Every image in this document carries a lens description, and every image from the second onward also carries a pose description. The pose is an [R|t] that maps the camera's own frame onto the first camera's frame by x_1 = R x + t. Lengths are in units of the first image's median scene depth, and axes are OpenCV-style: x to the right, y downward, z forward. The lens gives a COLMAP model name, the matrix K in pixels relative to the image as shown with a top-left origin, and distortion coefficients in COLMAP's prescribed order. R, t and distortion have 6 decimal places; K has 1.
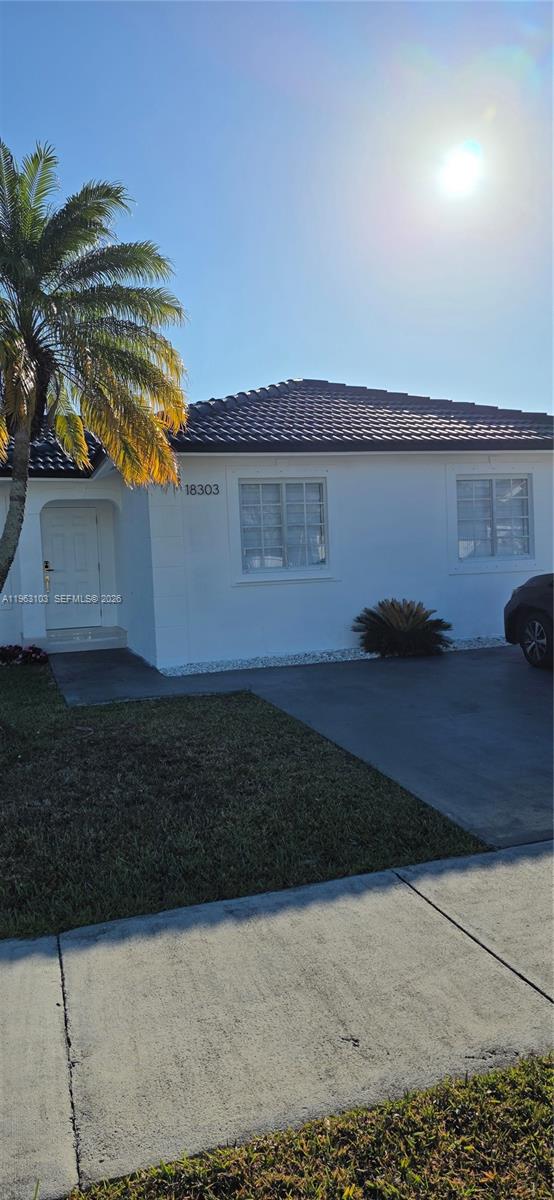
lens RADIAL K [[749.8, 0, 275.0], [0, 749.8, 582.5], [0, 0, 1]] dist [-0.003326, -0.040682]
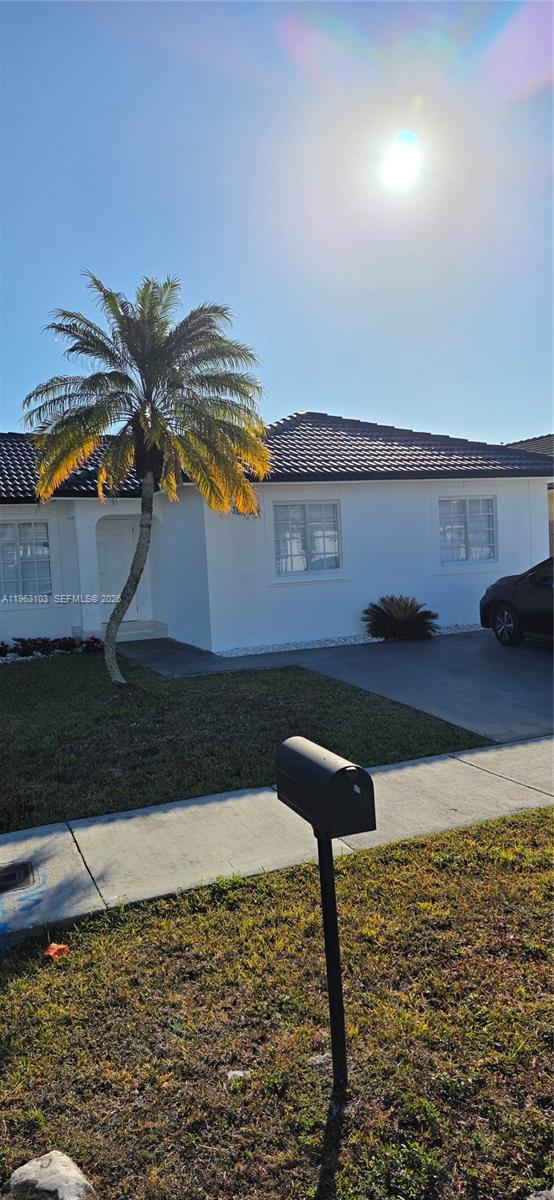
lens RADIAL K [[749.8, 0, 275.0], [0, 749.8, 582.5], [0, 0, 1]] dist [-0.003326, -0.040682]
pose [[0.997463, -0.008696, 0.070647, -0.135620], [0.008320, 0.999950, 0.005623, -0.008659], [-0.070693, -0.005021, 0.997485, -0.264961]]
